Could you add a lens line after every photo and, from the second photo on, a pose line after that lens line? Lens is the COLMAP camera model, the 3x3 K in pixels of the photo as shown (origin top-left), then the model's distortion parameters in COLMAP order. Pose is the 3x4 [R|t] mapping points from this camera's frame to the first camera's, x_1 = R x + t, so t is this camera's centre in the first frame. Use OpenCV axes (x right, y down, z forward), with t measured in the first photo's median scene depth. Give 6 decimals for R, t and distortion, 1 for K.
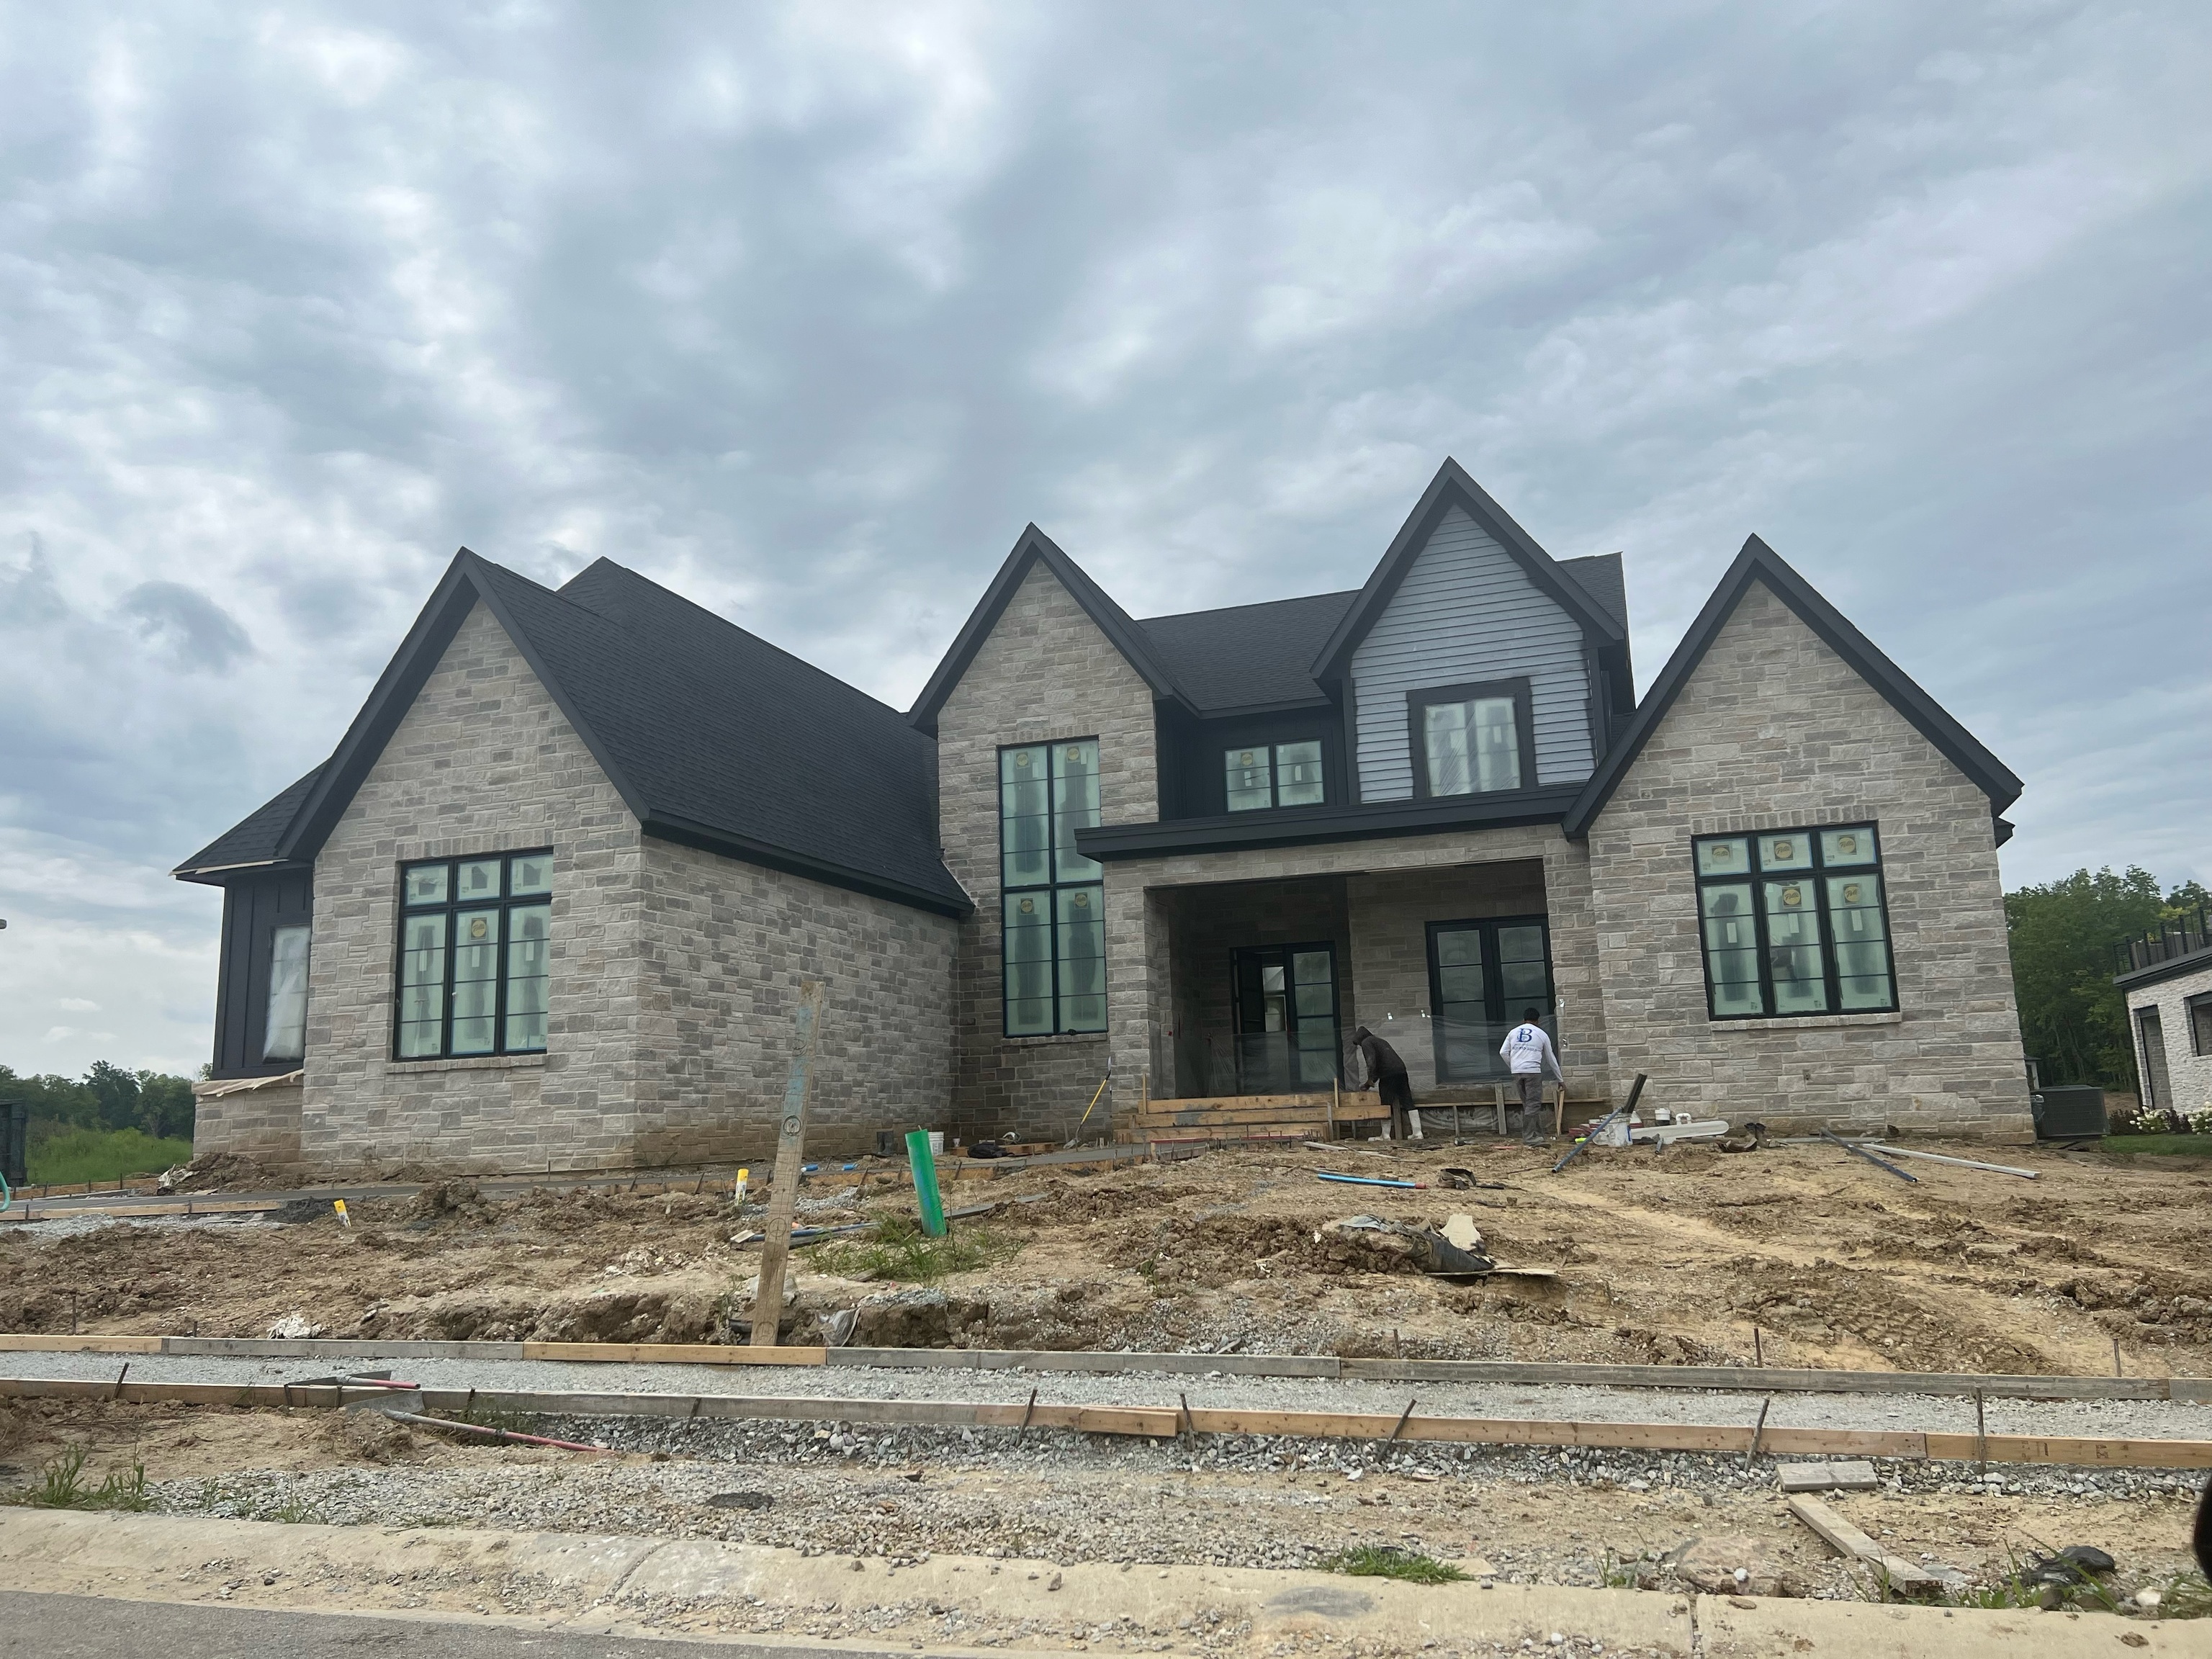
lens RADIAL K [[1661.3, 0, 1112.8], [0, 1661.3, 770.6], [0, 0, 1]] dist [0.059593, -0.059978]
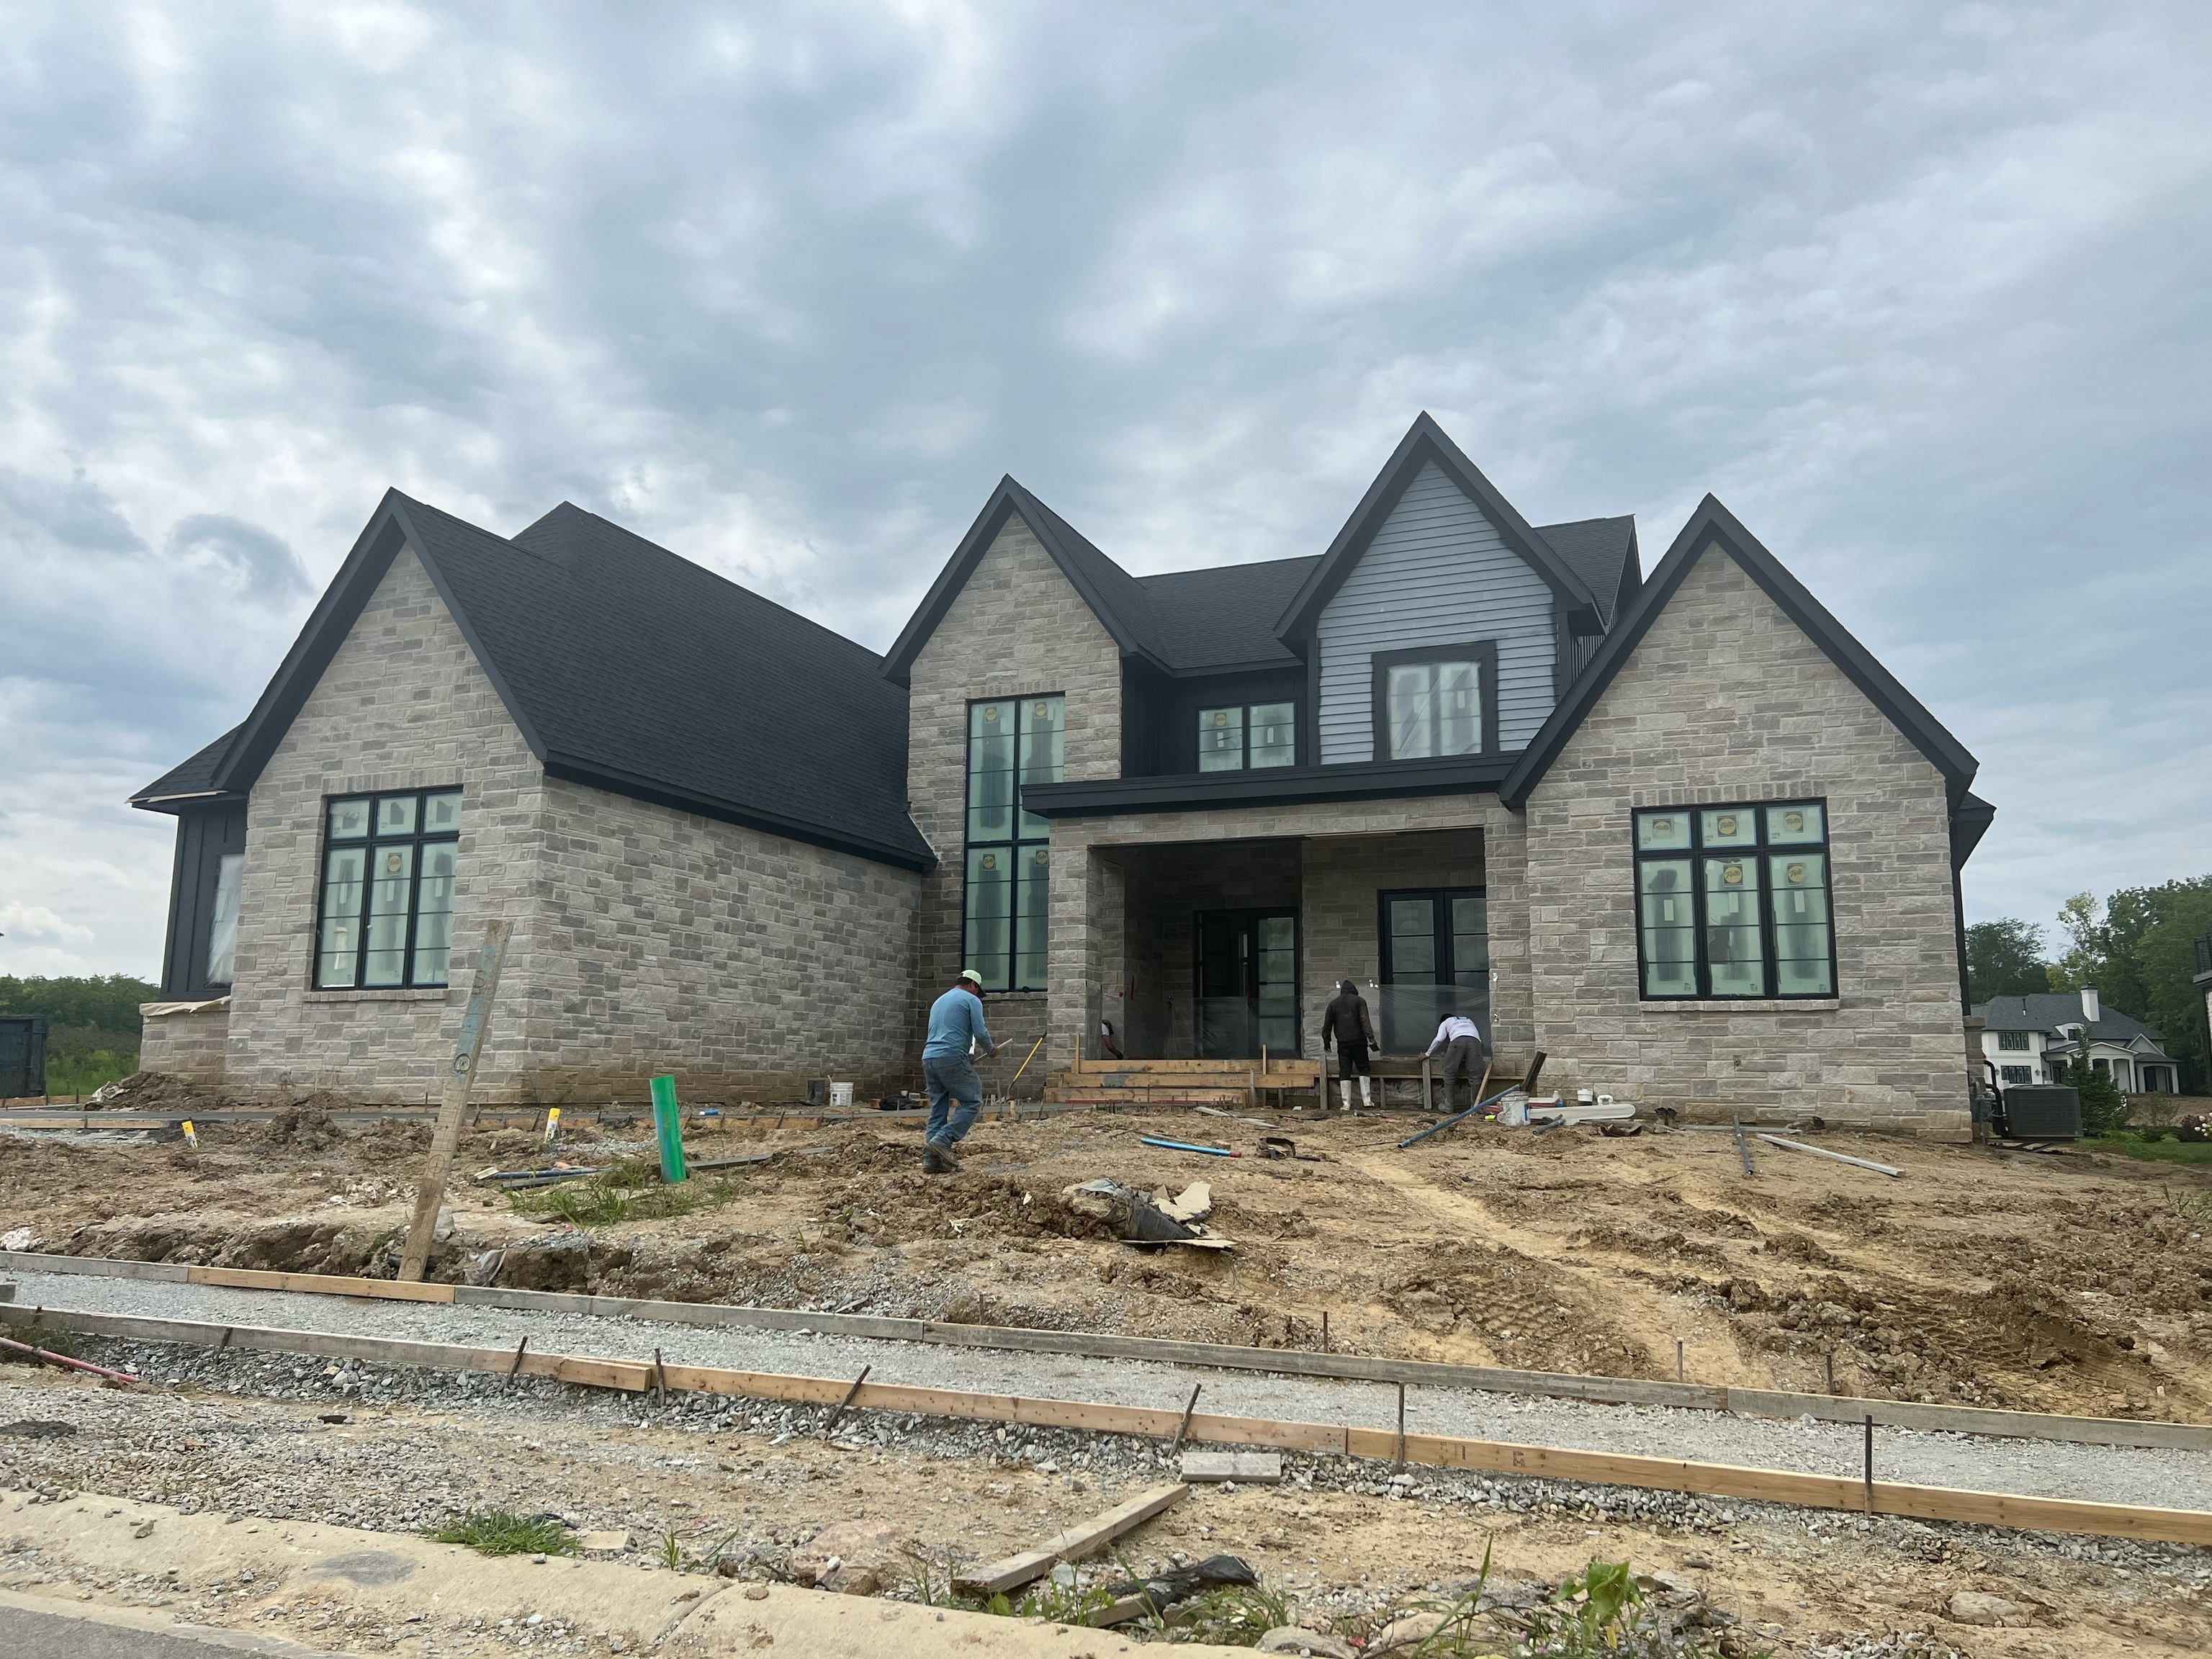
lens RADIAL K [[1661.3, 0, 1112.8], [0, 1661.3, 770.6], [0, 0, 1]] dist [0.059593, -0.059978]
pose [[0.996366, 0.027539, -0.080597, 0.128014], [-0.025780, 0.999408, 0.022794, 0.003290], [0.081177, -0.020633, 0.996486, 0.021435]]
